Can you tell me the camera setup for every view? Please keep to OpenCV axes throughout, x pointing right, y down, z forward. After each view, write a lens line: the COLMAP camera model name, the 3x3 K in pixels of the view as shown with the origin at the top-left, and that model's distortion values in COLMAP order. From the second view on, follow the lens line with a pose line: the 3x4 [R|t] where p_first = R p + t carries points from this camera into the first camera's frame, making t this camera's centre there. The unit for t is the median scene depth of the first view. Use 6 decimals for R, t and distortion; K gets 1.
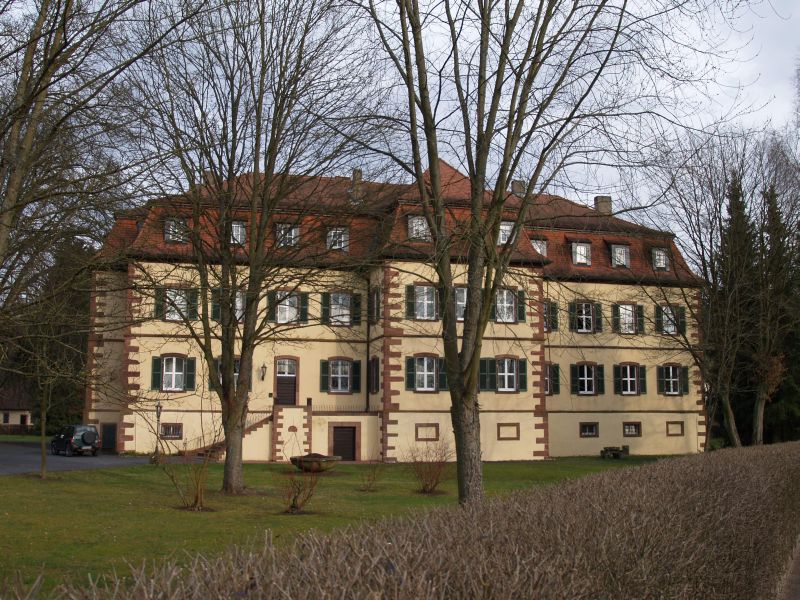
lens RADIAL K [[830.0, 0, 400.0], [0, 830.0, 300.0], [0, 0, 1]] dist [-0.120890, 0.004945]
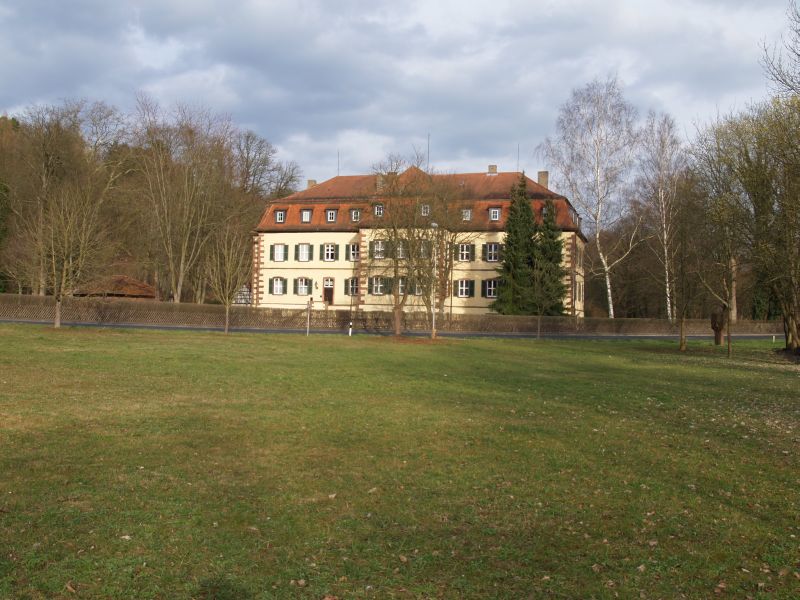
lens RADIAL K [[926.0, 0, 400.0], [0, 926.0, 300.0], [0, 0, 1]] dist [-0.014571, -0.005363]
pose [[0.852014, 0.007059, -0.523472, 1.206366], [0.050135, 0.994213, 0.095007, -0.083030], [0.521114, -0.107192, 0.846729, -0.832196]]
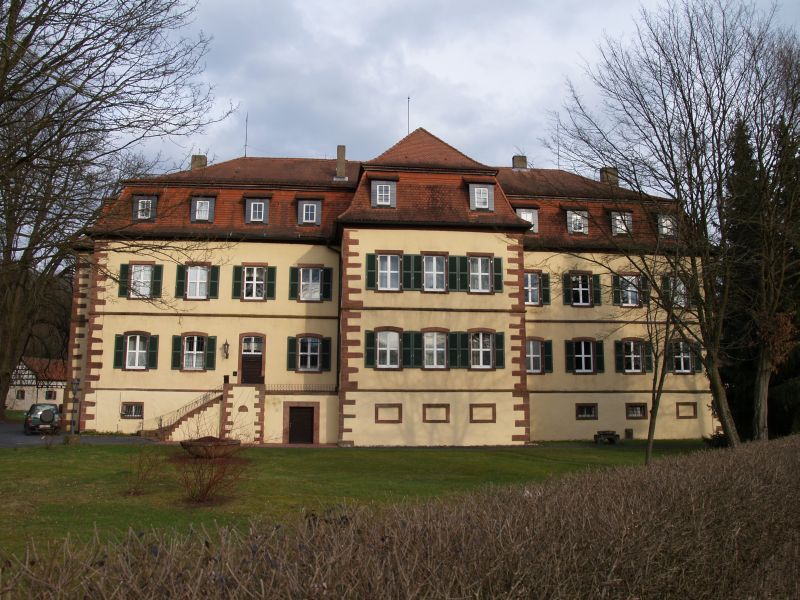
lens RADIAL K [[656.8, 0, 400.0], [0, 656.8, 300.0], [0, 0, 1]] dist [-0.117217, 0.059086]
pose [[0.987911, -0.021598, -0.153511, 0.152852], [0.019917, 0.999724, -0.012485, 0.042612], [0.153738, 0.009277, 0.988068, 0.278518]]
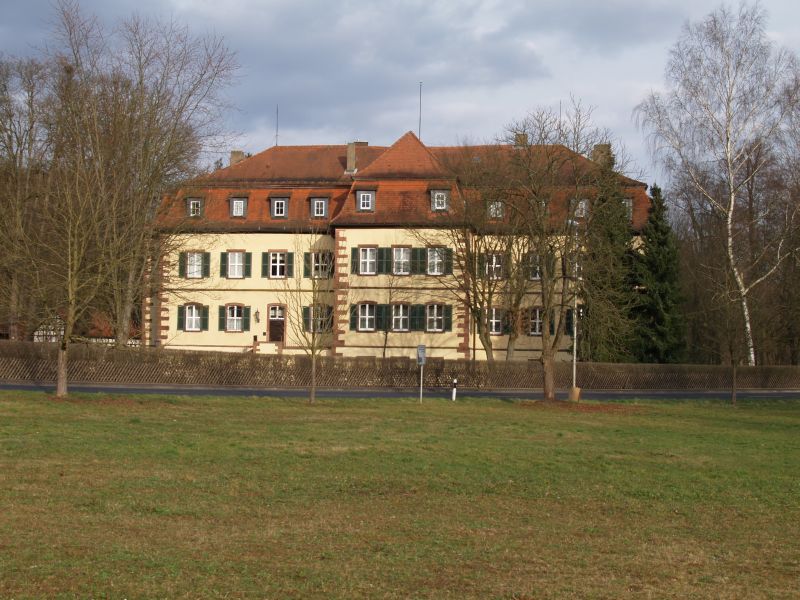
lens RADIAL K [[1348.5, 0, 400.0], [0, 1348.5, 300.0], [0, 0, 1]] dist [-0.040884, -0.033859]
pose [[0.927446, -0.005560, -0.373916, 0.832368], [0.037194, 0.996303, 0.077441, -0.093481], [0.372103, -0.085729, 0.924224, -0.869935]]
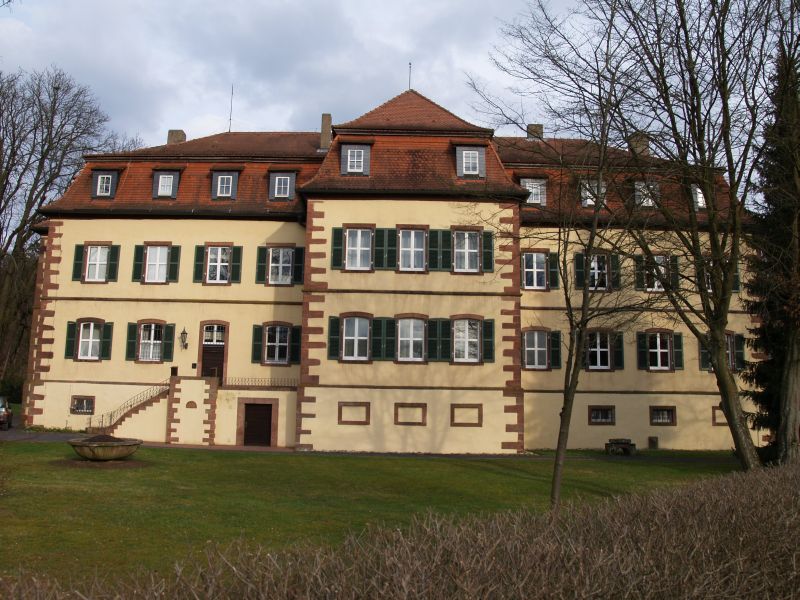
lens RADIAL K [[656.8, 0, 400.0], [0, 656.8, 300.0], [0, 0, 1]] dist [-0.117217, 0.059086]
pose [[0.968361, -0.022140, -0.248570, 0.221731], [0.018359, 0.999678, -0.017523, 0.062518], [0.248878, 0.012405, 0.968455, 0.398715]]
